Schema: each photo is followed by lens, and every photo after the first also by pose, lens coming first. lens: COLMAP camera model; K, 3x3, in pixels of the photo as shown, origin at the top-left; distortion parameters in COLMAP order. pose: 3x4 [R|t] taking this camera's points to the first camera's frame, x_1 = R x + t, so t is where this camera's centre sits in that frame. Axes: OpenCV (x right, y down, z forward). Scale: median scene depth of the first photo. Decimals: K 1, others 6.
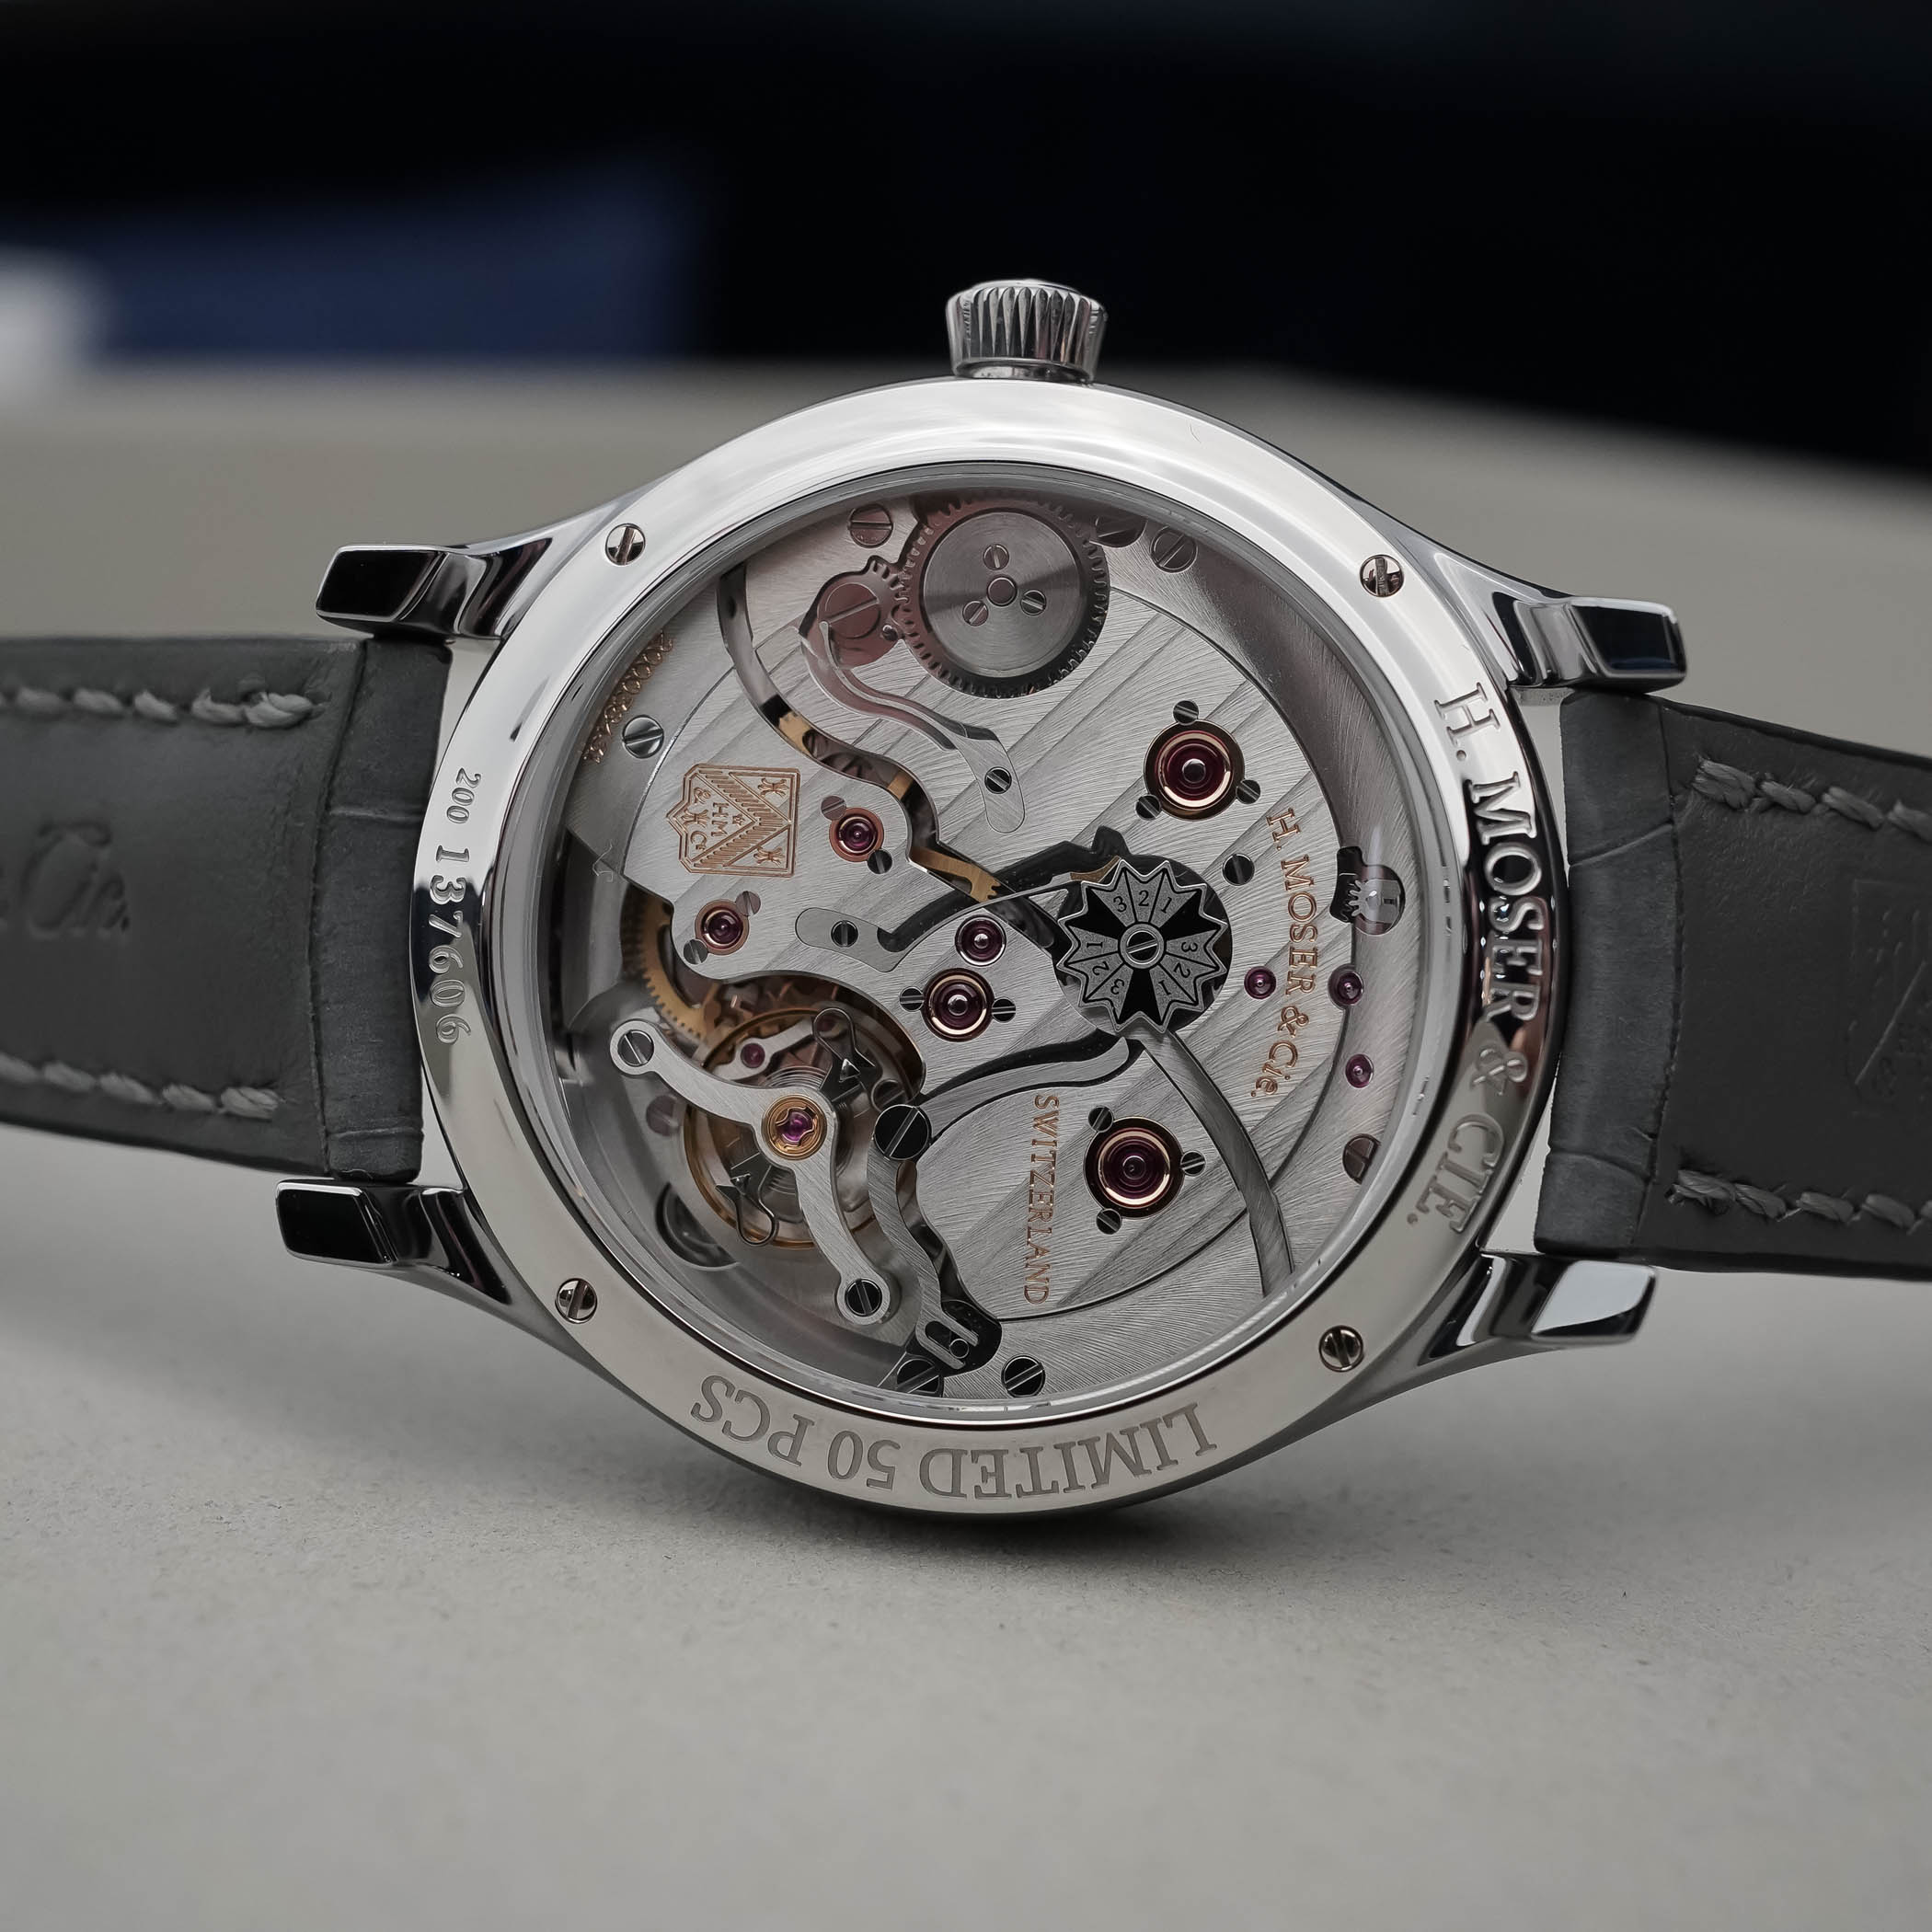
lens RADIAL K [[5136.7, 0, 965.5], [0, 5136.7, 720.0], [0, 0, 1]] dist [-0.010320, 0.187584]
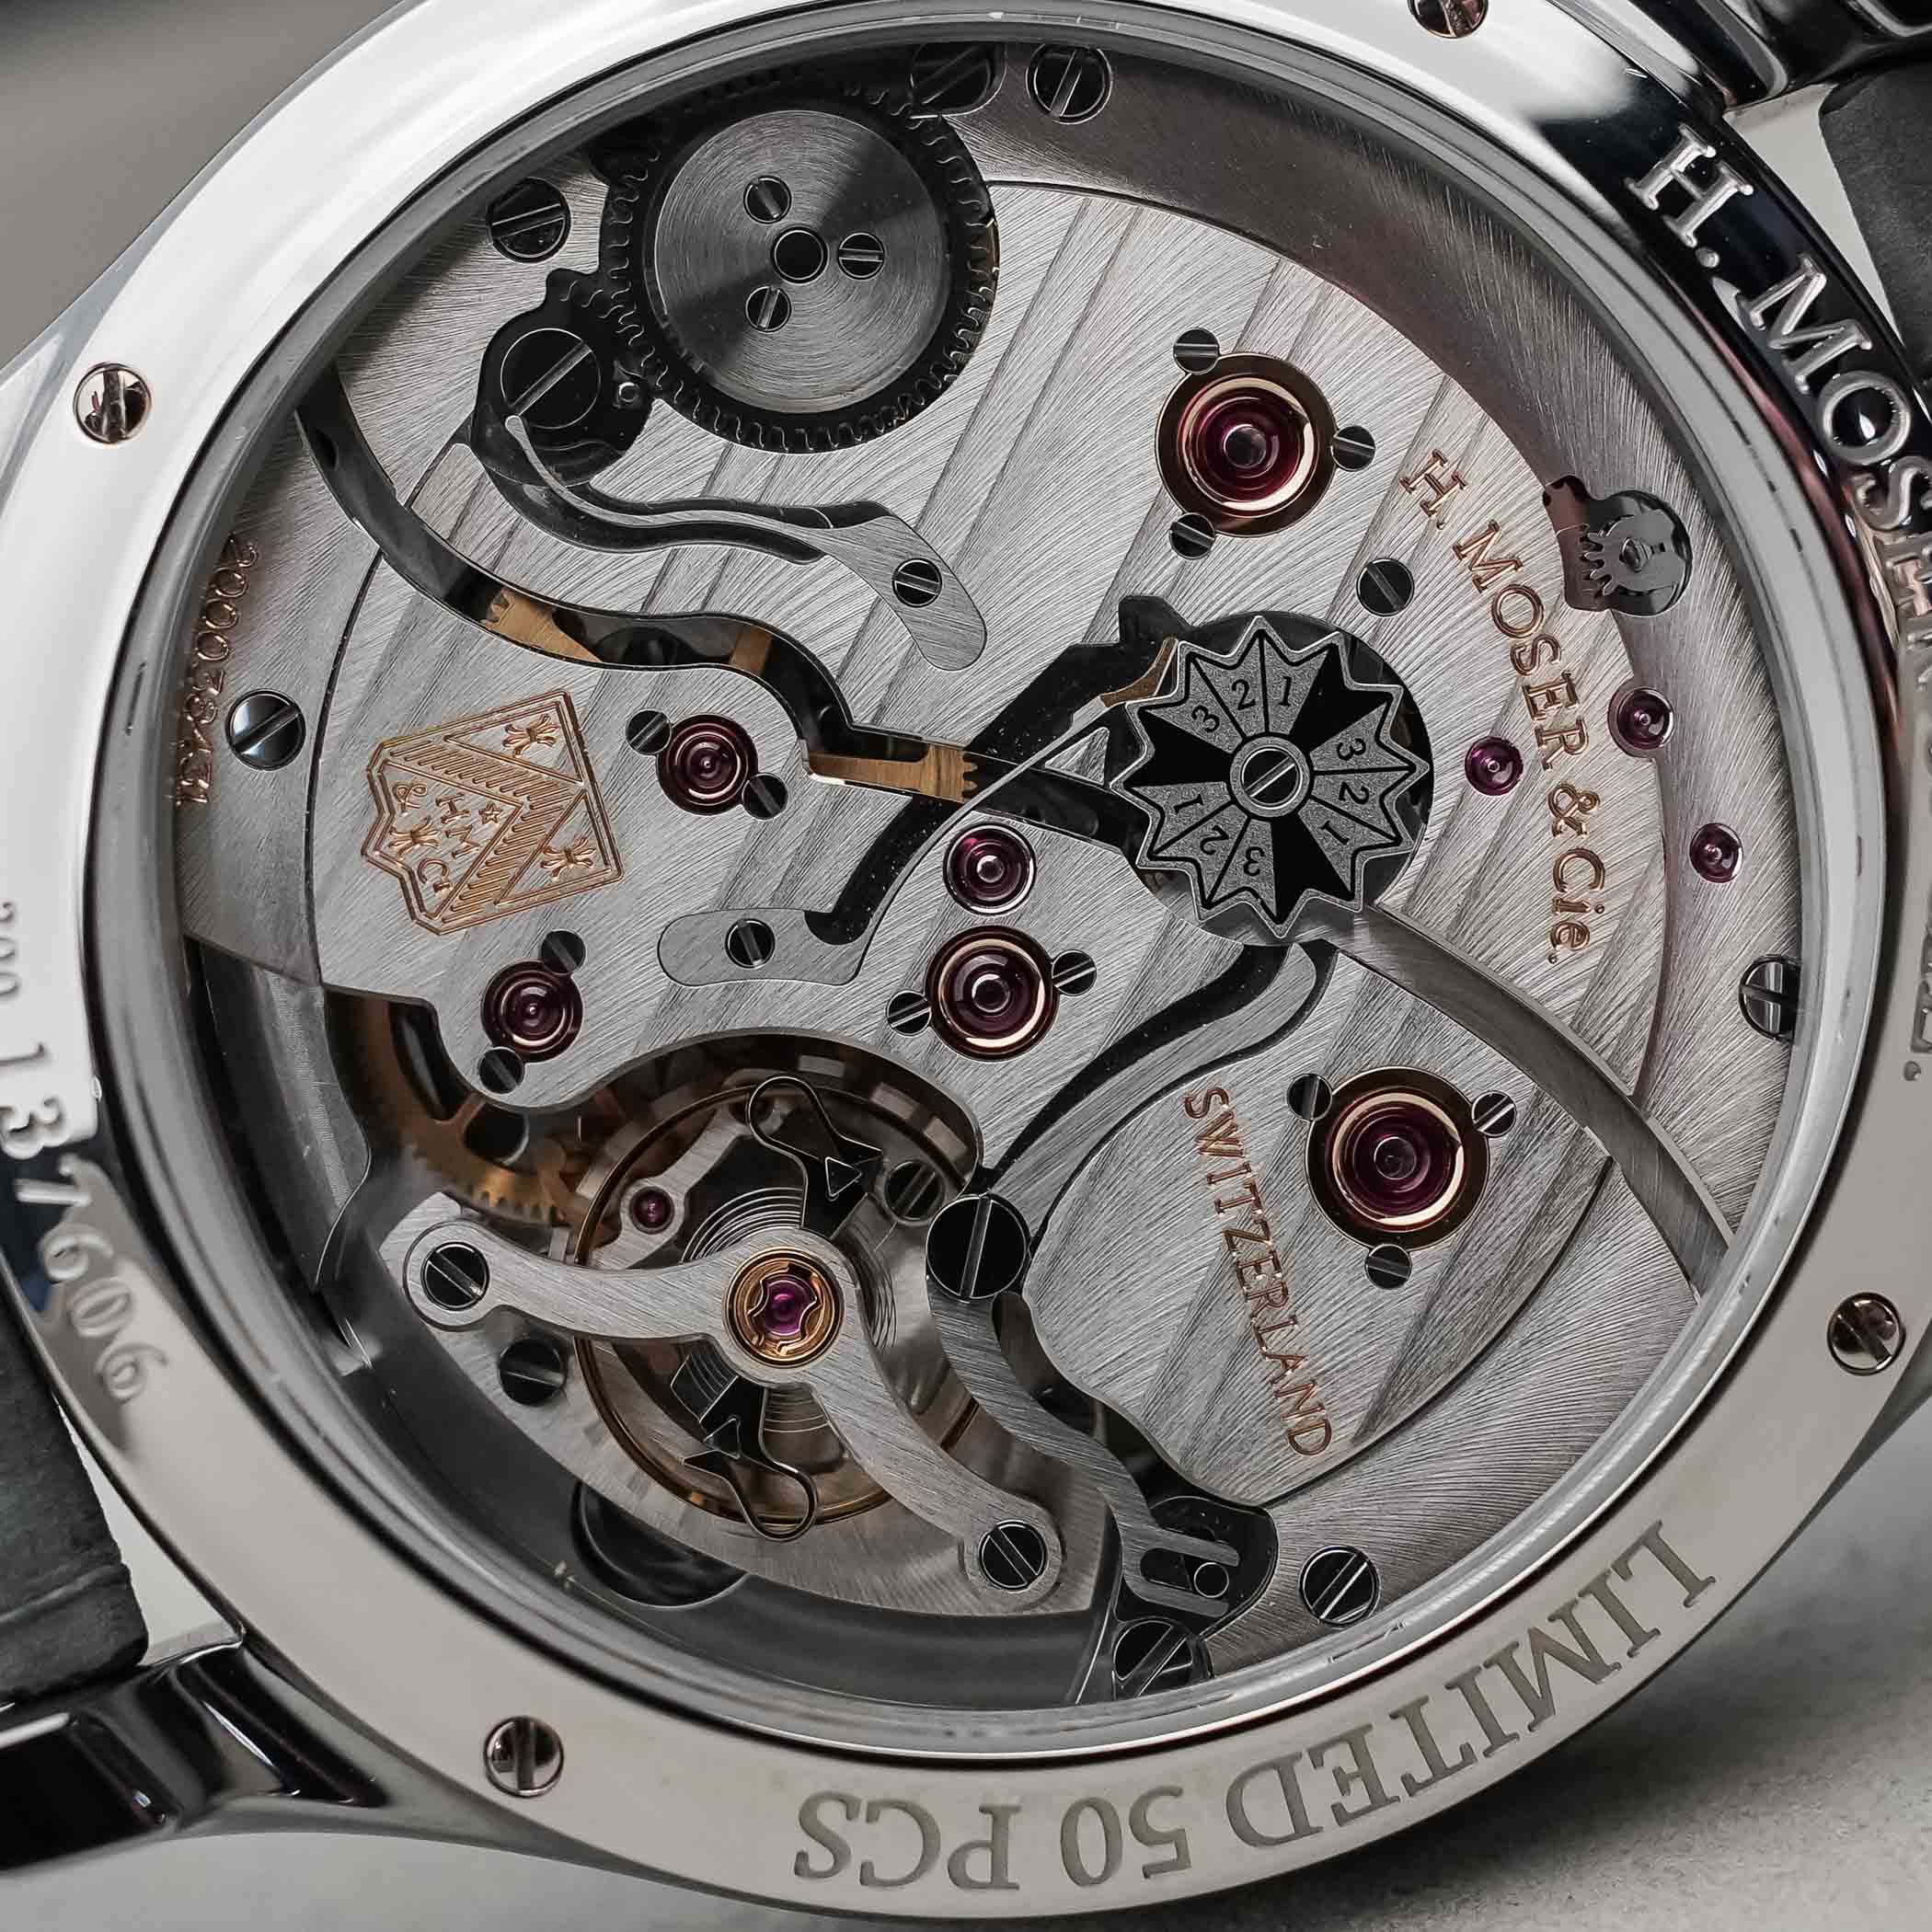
lens RADIAL K [[5136.7, 0, 965.5], [0, 5136.7, 720.0], [0, 0, 1]] dist [-0.010320, 0.187584]
pose [[0.925714, -0.338973, 0.167782, -0.086064], [0.333120, 0.940793, 0.062760, -0.007123], [-0.179122, -0.002206, 0.983824, 0.463842]]
